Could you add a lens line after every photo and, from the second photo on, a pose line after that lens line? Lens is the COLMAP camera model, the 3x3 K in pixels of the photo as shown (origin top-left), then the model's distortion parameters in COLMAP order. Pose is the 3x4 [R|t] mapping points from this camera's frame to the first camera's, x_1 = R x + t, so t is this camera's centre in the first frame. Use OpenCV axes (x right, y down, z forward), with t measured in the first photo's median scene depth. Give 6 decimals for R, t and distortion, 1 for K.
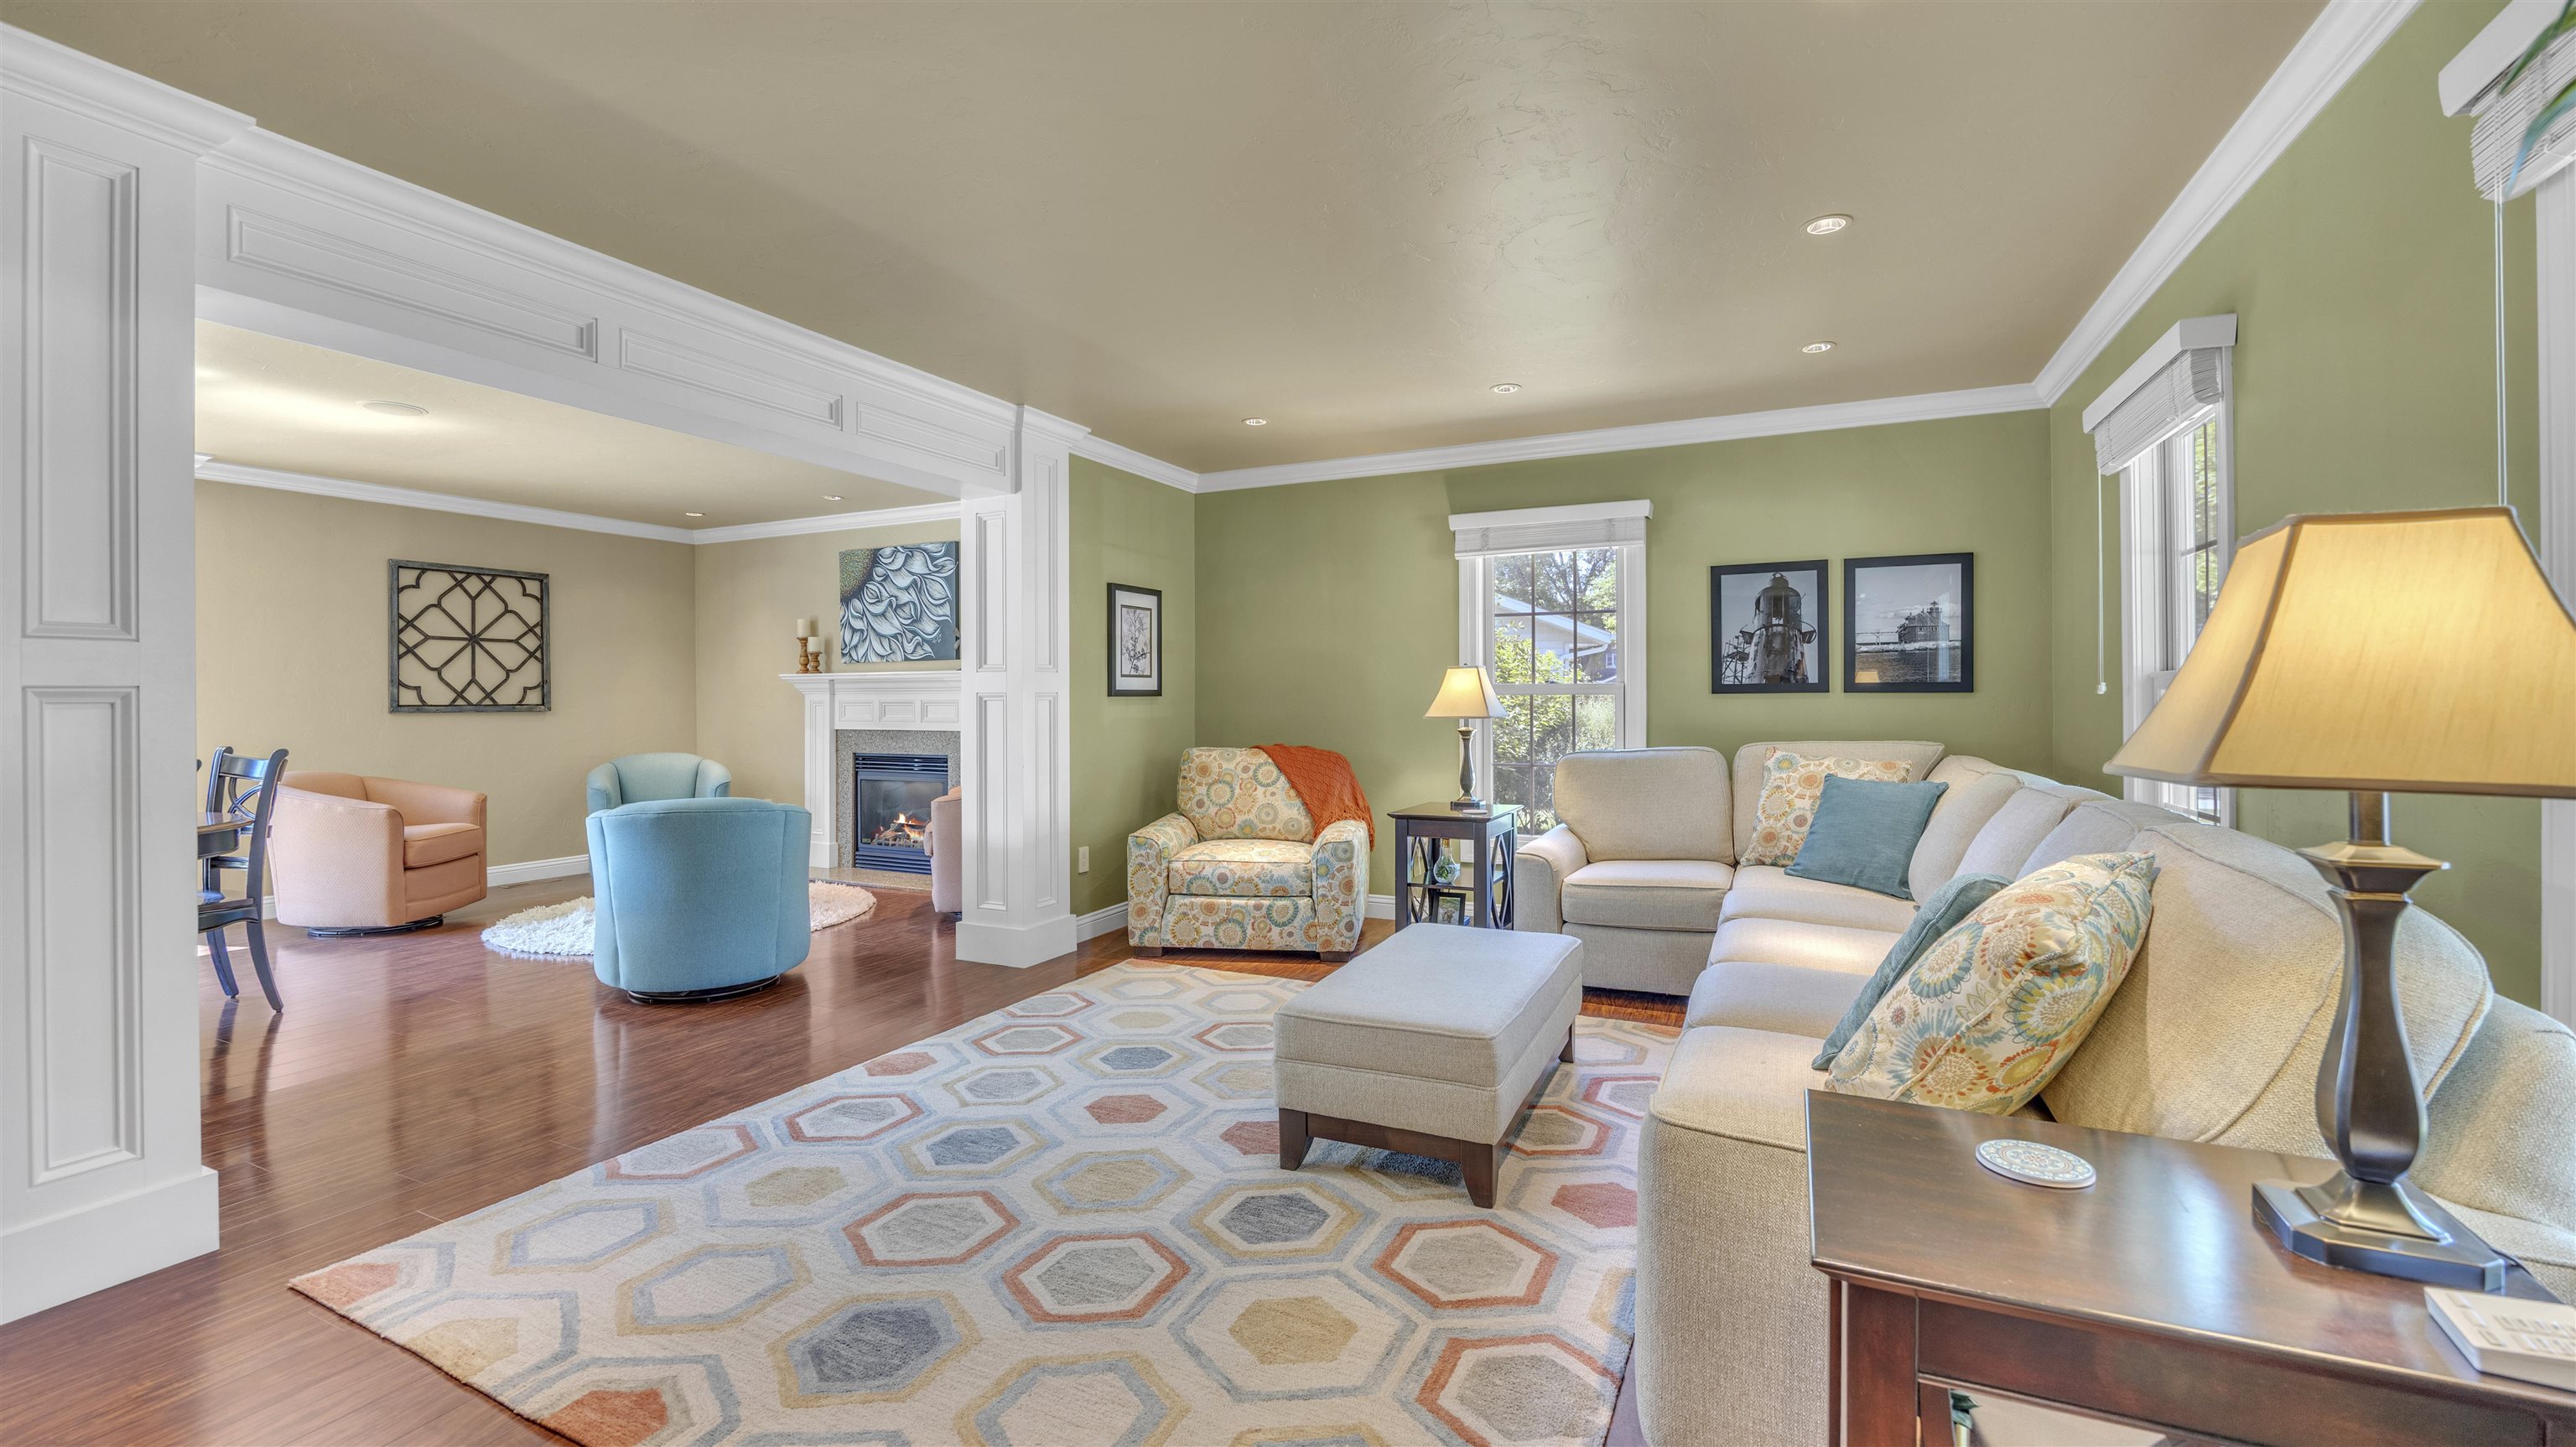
lens RADIAL K [[1089.4, 0, 1256.2], [0, 1089.4, 707.3], [0, 0, 1]] dist [-0.001165, 0.000041]
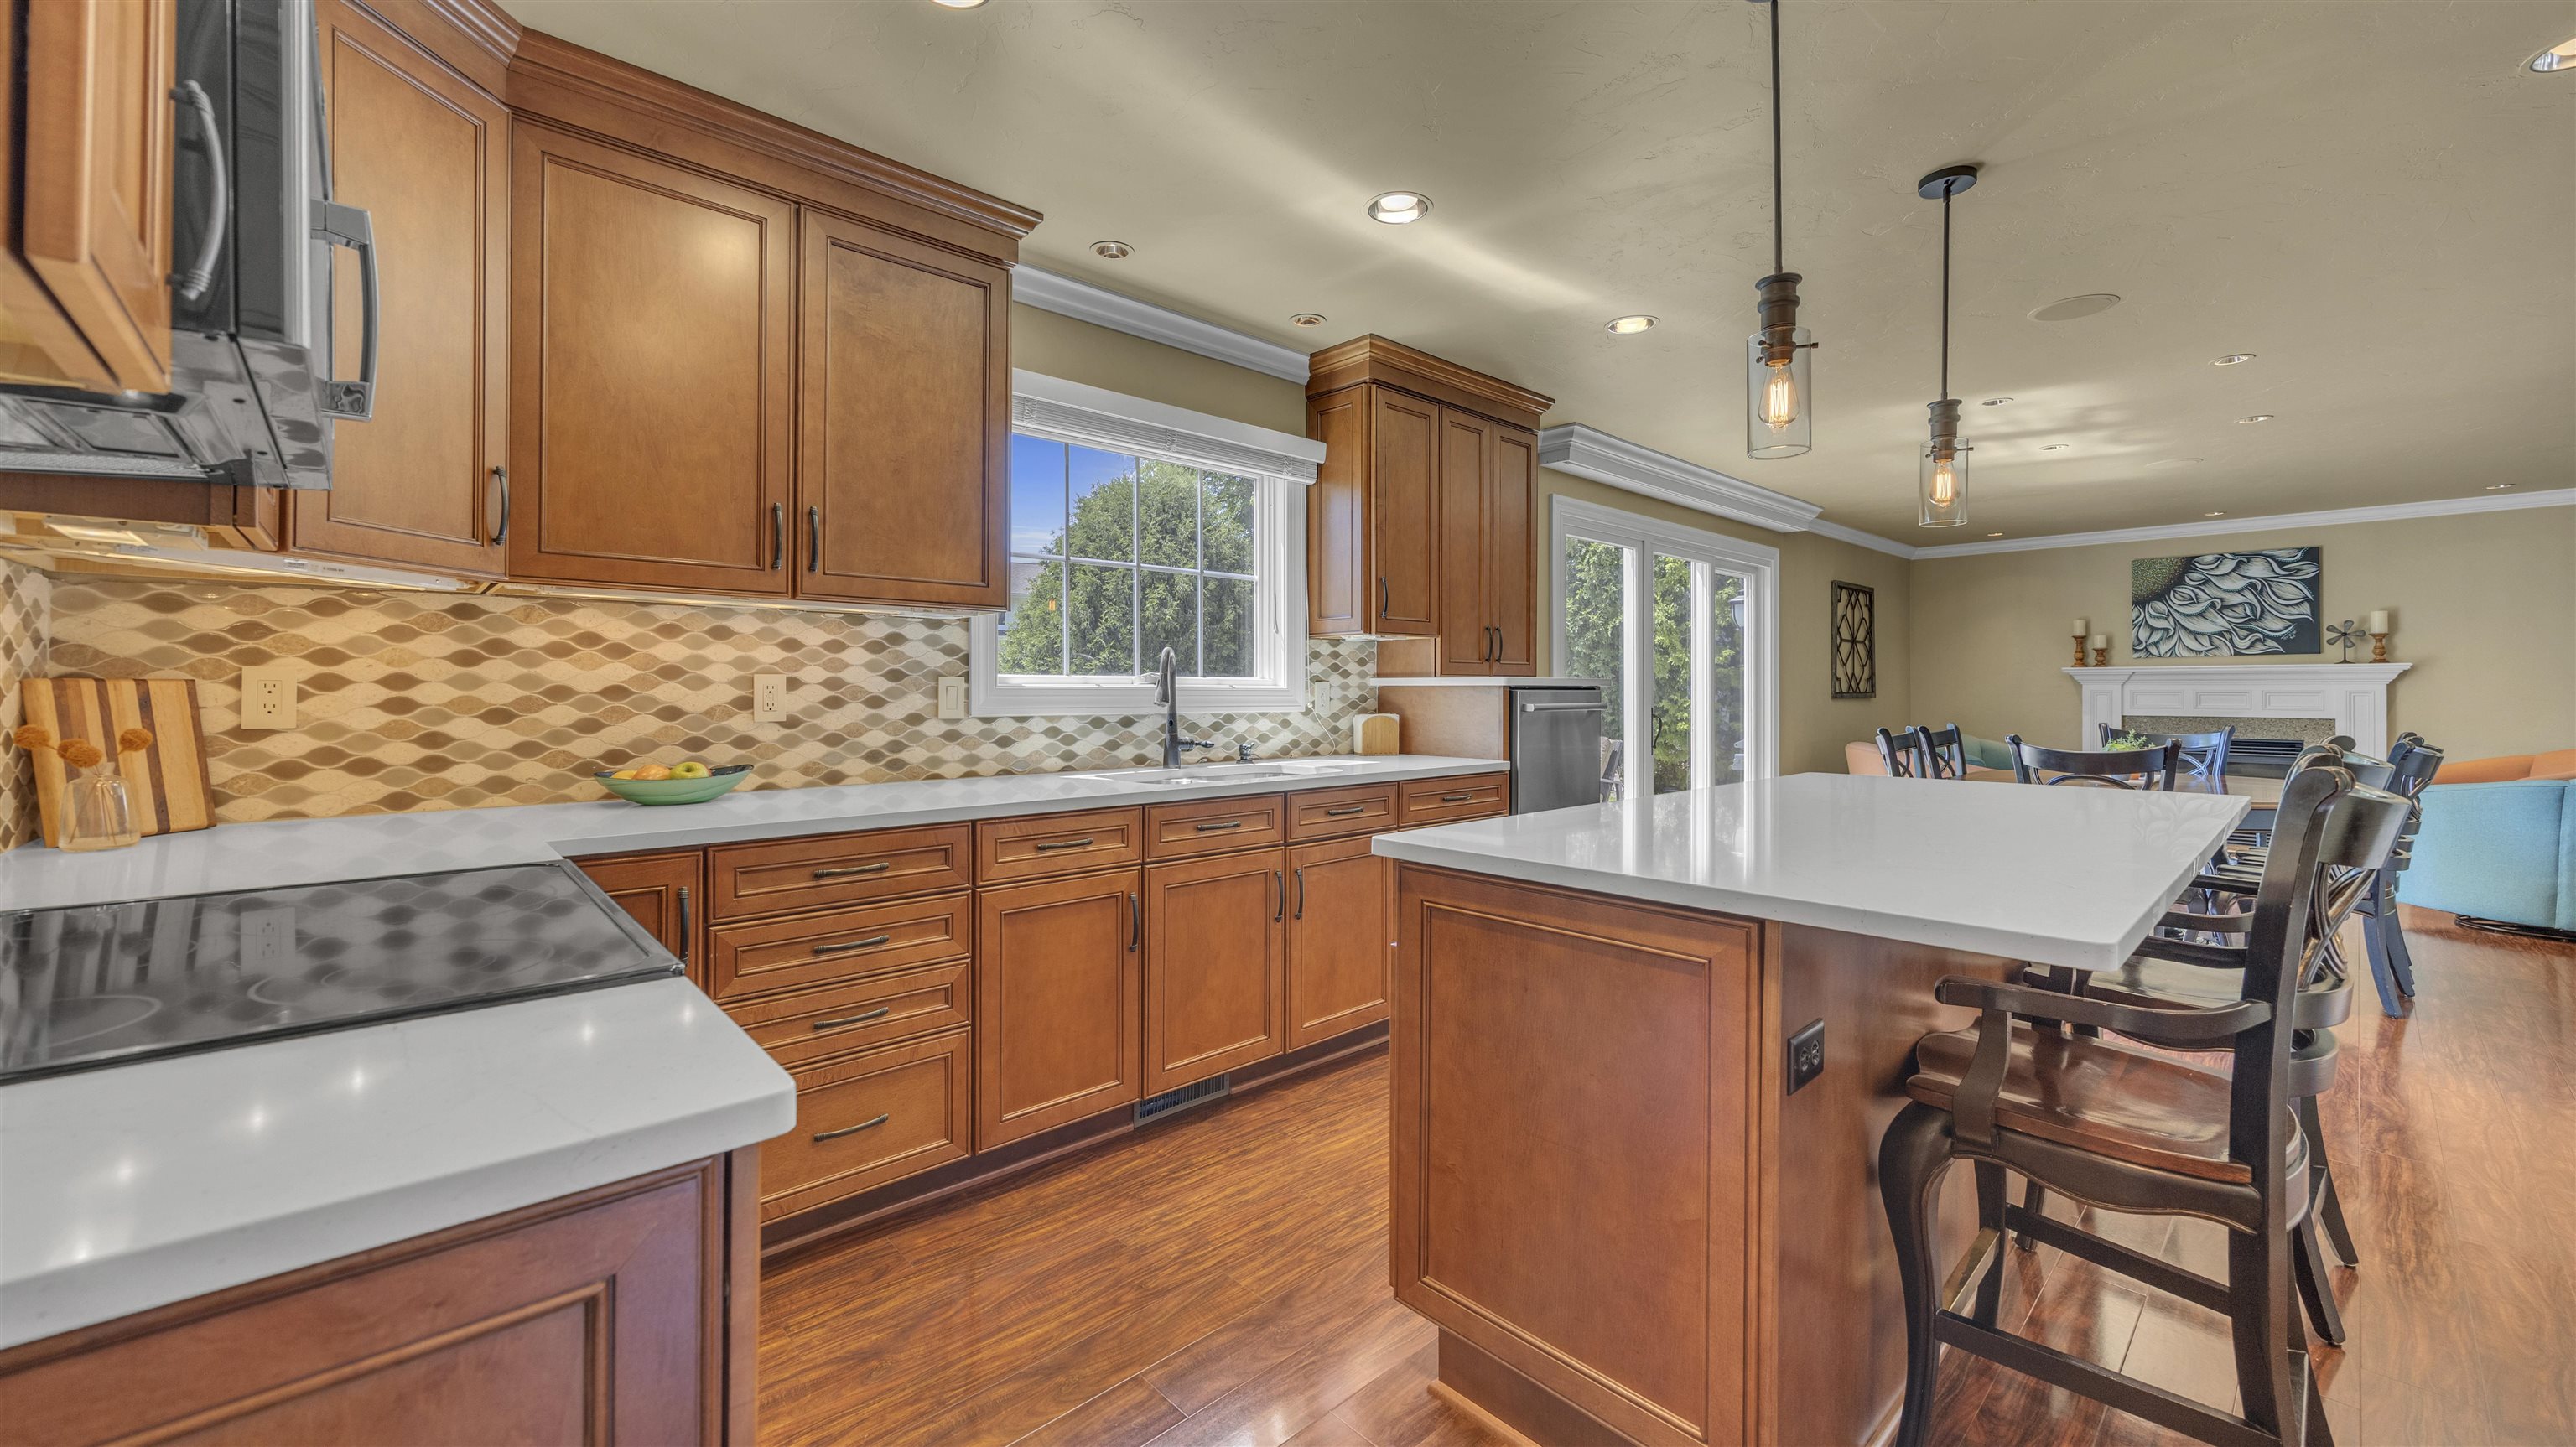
lens RADIAL K [[991.0, 0, 1284.1], [0, 991.0, 686.8], [0, 0, 1]] dist [-0.001295, 0.000091]
pose [[0.935204, 0.003618, -0.354090, -0.956998], [-0.007177, 0.999936, -0.008738, 0.006240], [0.354036, 0.010713, 0.935170, -0.326993]]
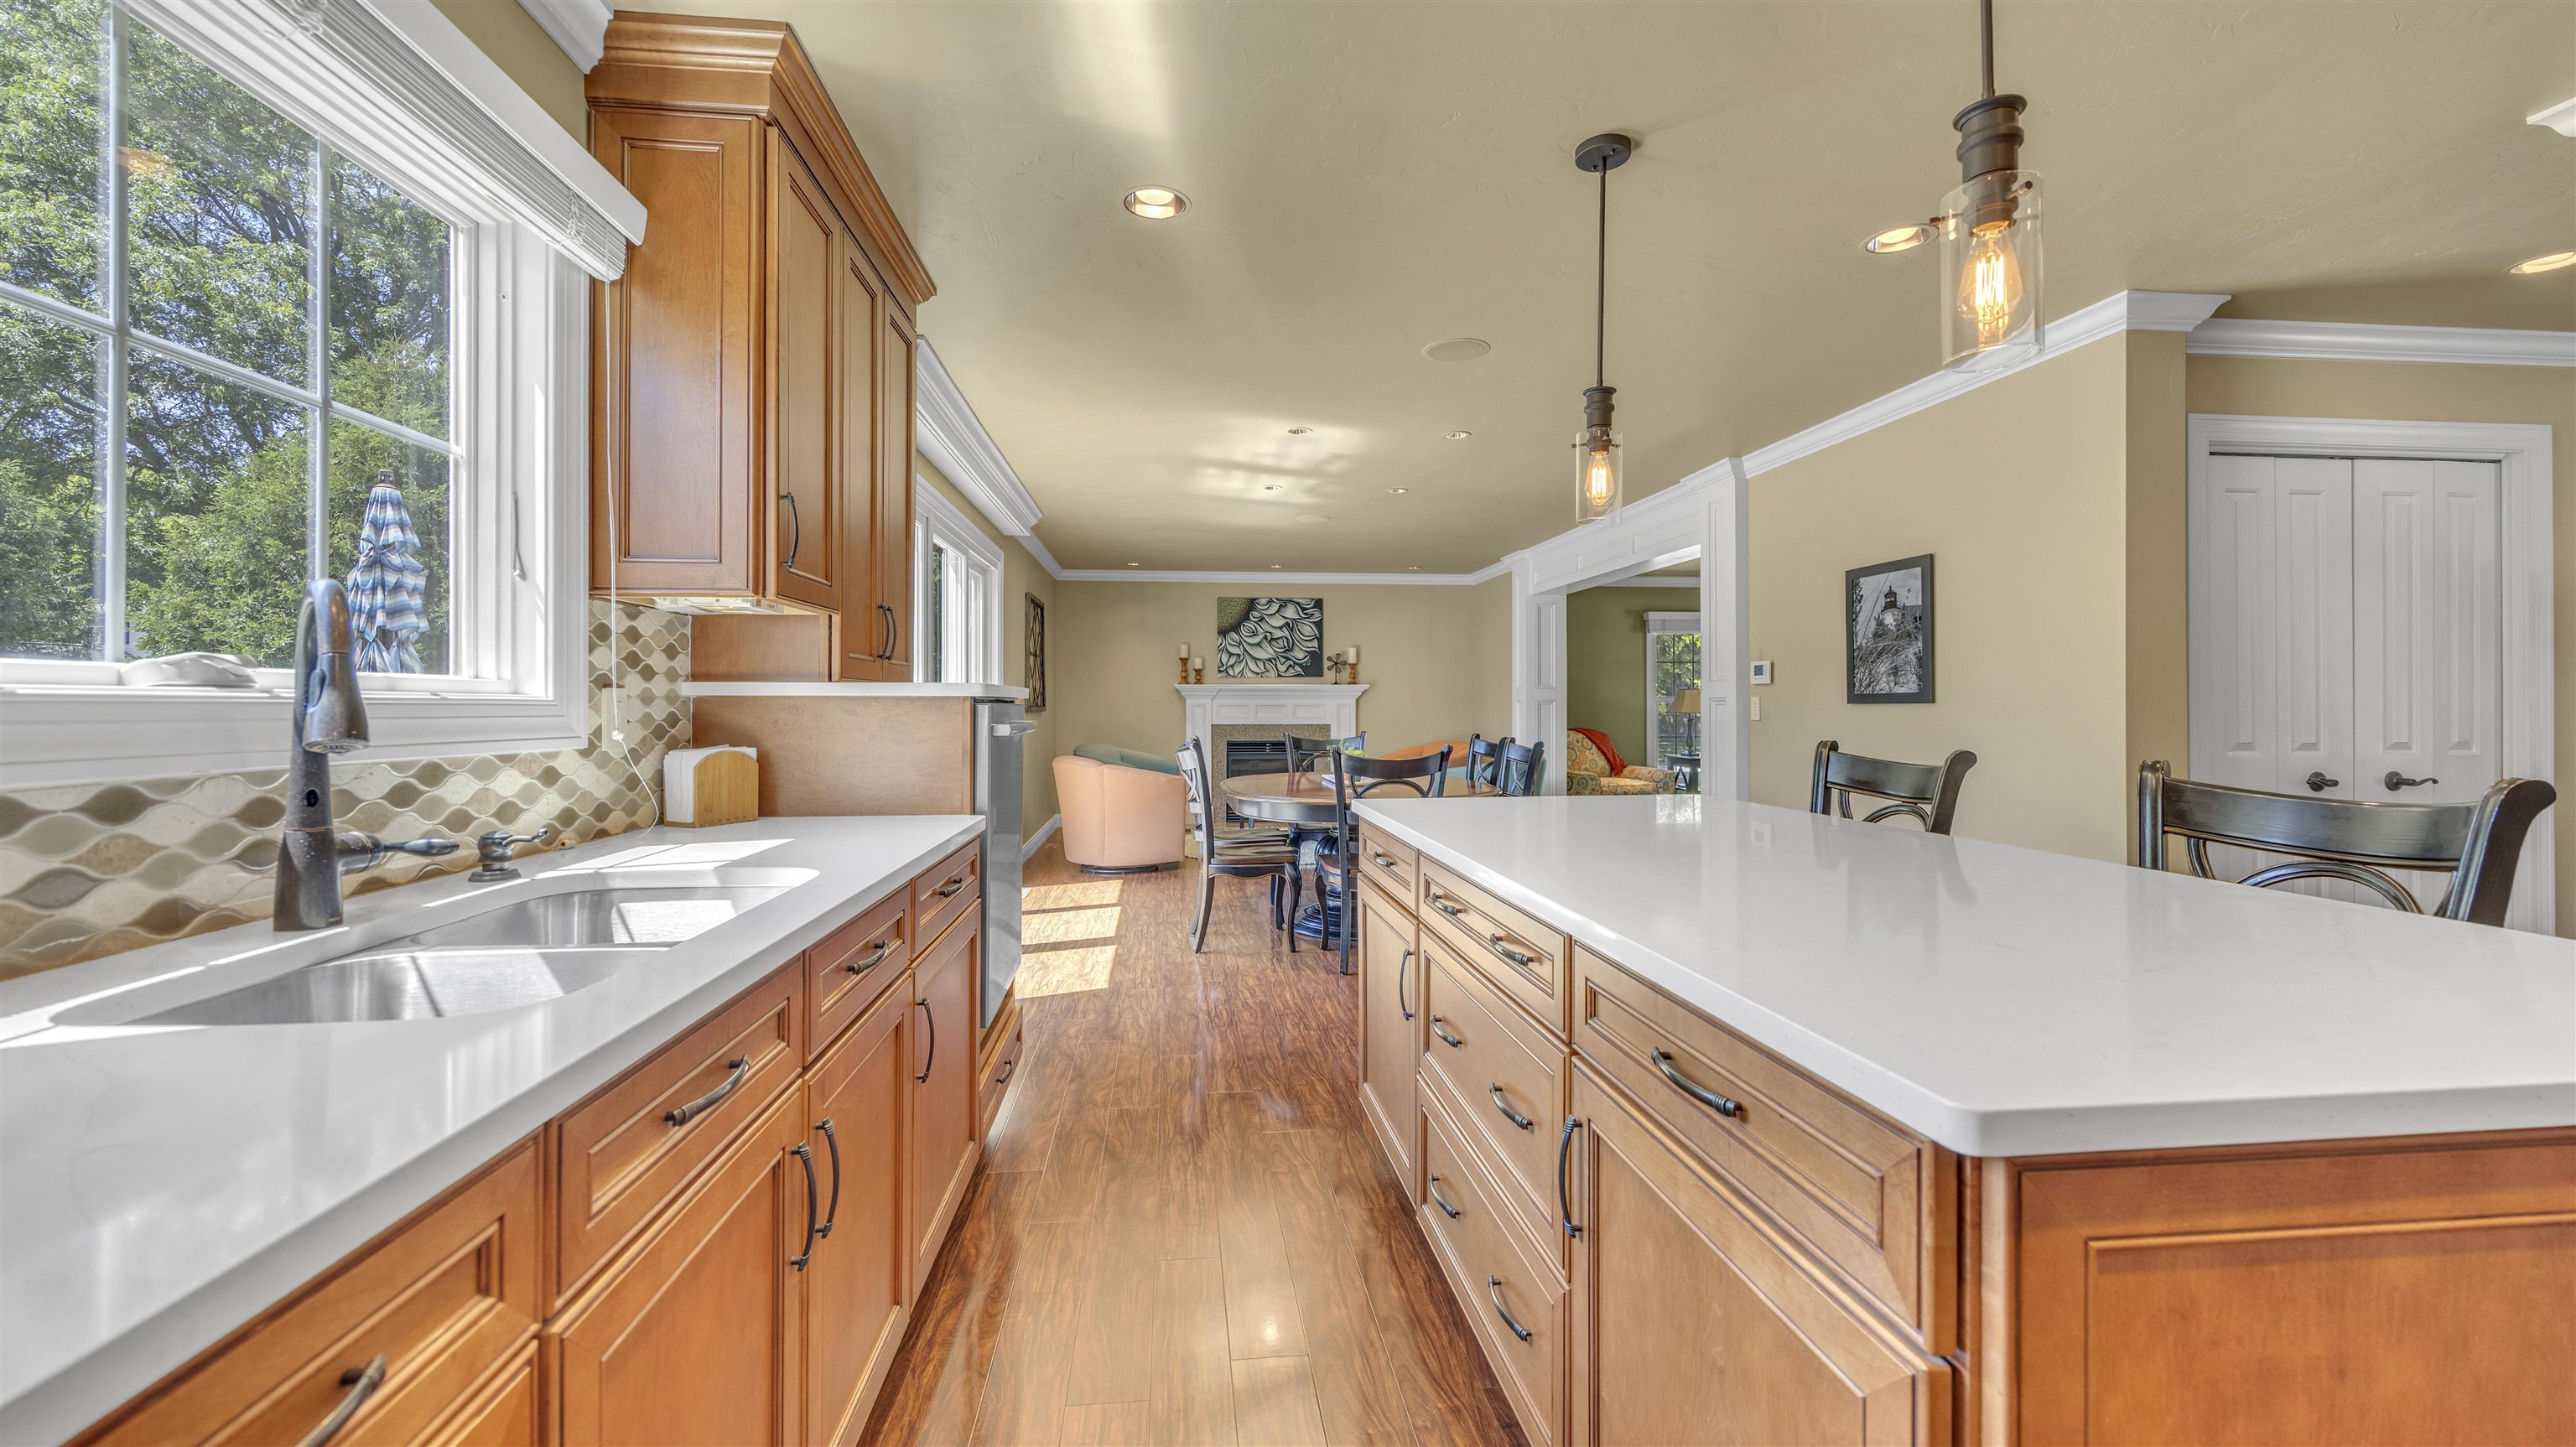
lens RADIAL K [[985.5, 0, 1269.6], [0, 985.5, 700.3], [0, 0, 1]] dist [-0.005640, -0.000065]
pose [[0.846395, 0.005964, 0.532522, -1.129968], [0.000790, 0.999922, -0.012454, 0.005610], [-0.532555, 0.010962, 0.846324, -0.122505]]
